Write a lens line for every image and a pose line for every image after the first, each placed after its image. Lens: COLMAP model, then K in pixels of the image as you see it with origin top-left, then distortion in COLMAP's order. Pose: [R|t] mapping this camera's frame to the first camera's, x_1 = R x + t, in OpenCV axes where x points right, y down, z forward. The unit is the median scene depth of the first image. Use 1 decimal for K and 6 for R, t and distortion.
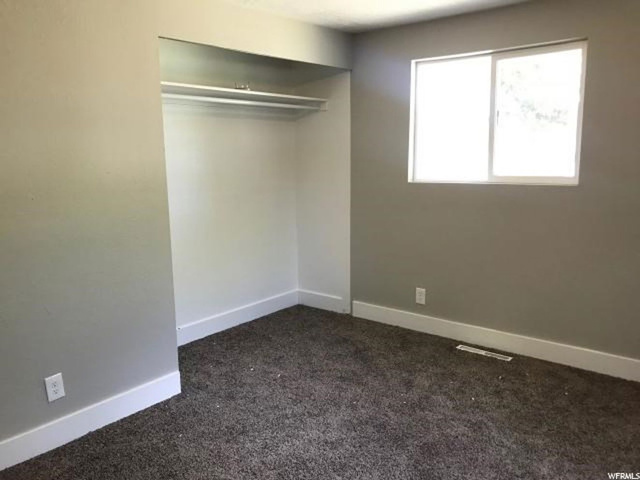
lens RADIAL K [[532.6, 0, 320.0], [0, 532.6, 240.0], [0, 0, 1]] dist [0.012285, -0.010985]
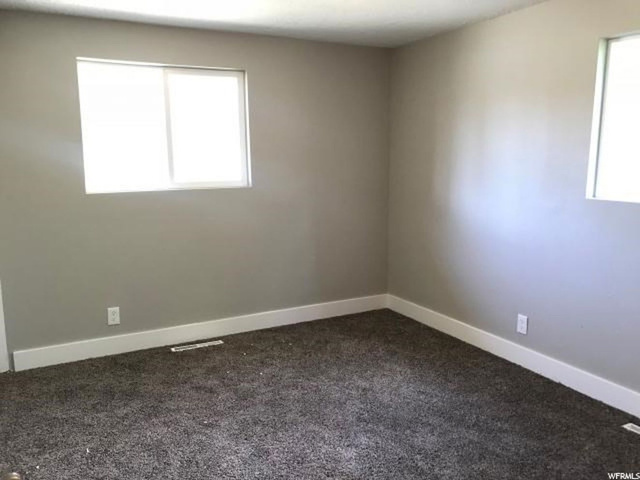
lens RADIAL K [[532.6, 0, 320.0], [0, 532.6, 240.0], [0, 0, 1]] dist [0.012285, -0.010985]
pose [[0.365578, -0.134014, 0.921083, -0.575052], [0.149940, 0.985135, 0.083822, -0.053238], [-0.918624, 0.107463, 0.380238, 0.347847]]
